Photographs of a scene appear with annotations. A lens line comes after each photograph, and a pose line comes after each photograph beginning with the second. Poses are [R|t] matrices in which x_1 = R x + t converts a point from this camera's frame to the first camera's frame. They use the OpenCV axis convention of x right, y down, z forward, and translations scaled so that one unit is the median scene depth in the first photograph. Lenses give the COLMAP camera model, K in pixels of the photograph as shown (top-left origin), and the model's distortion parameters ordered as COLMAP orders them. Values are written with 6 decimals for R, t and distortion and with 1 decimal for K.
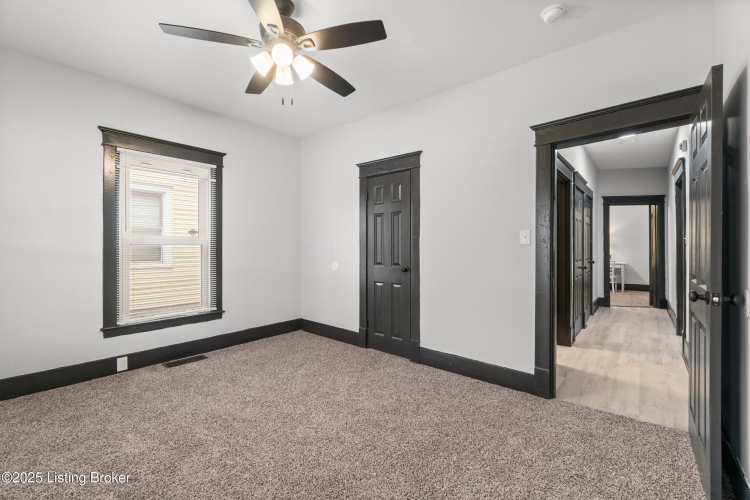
lens RADIAL K [[326.9, 0, 372.1], [0, 326.9, 243.6], [0, 0, 1]] dist [-0.002978, -0.000468]
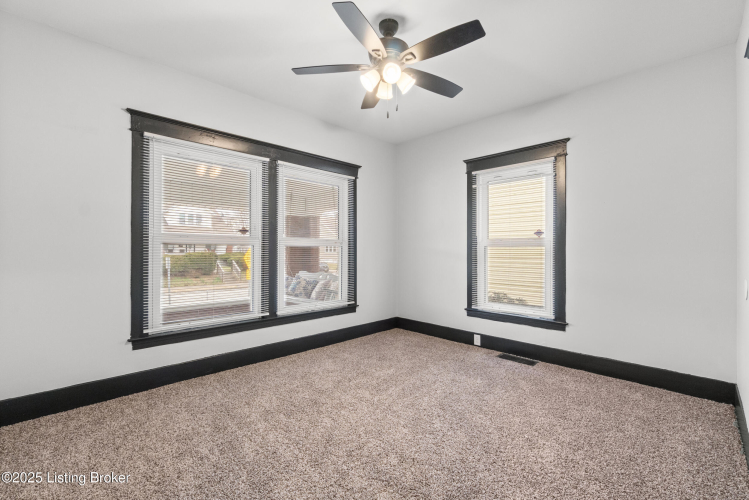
lens RADIAL K [[327.4, 0, 374.5], [0, 327.4, 250.0], [0, 0, 1]] dist [-0.002449, -0.000115]
pose [[-0.085824, 0.000614, -0.996310, 0.521514], [0.001929, 0.999998, 0.000450, 0.015338], [0.996308, -0.001883, -0.085825, 0.680067]]
